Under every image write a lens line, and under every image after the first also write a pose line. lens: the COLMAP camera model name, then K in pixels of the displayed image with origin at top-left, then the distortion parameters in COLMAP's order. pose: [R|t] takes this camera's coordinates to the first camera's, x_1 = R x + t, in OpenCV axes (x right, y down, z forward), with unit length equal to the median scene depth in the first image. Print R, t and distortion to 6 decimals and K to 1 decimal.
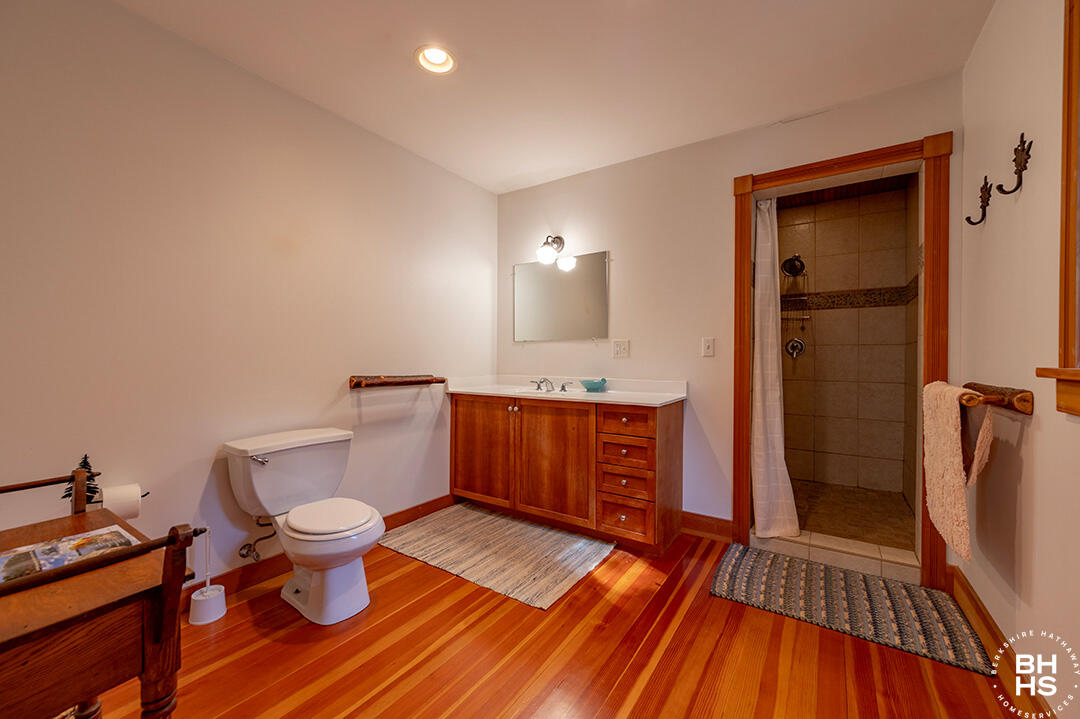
lens RADIAL K [[425.7, 0, 542.5], [0, 425.7, 360.7], [0, 0, 1]] dist [-0.003697, -0.000472]
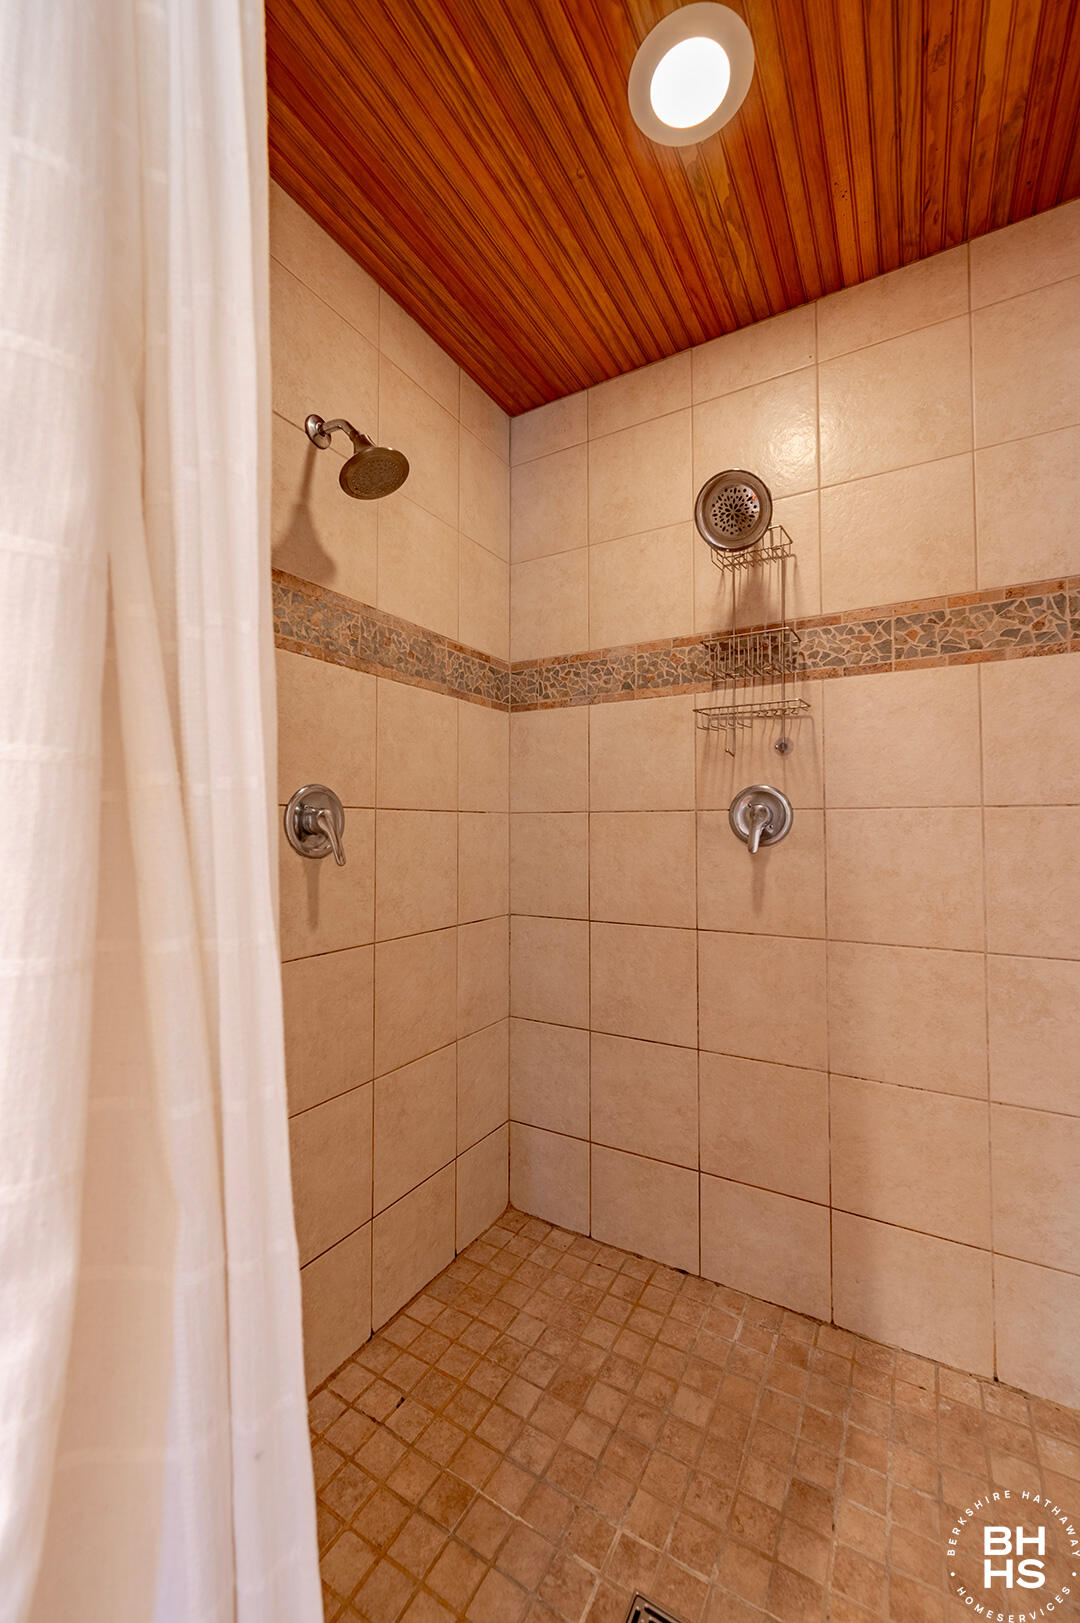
lens RADIAL K [[639.7, 0, 536.0], [0, 639.7, 813.2], [0, 0, 1]] dist [-0.003697, -0.000472]
pose [[0.999378, -0.005357, 0.034846, 0.451058], [0.006531, 0.999411, -0.033677, -0.020557], [-0.034646, 0.033884, 0.998825, 0.610693]]
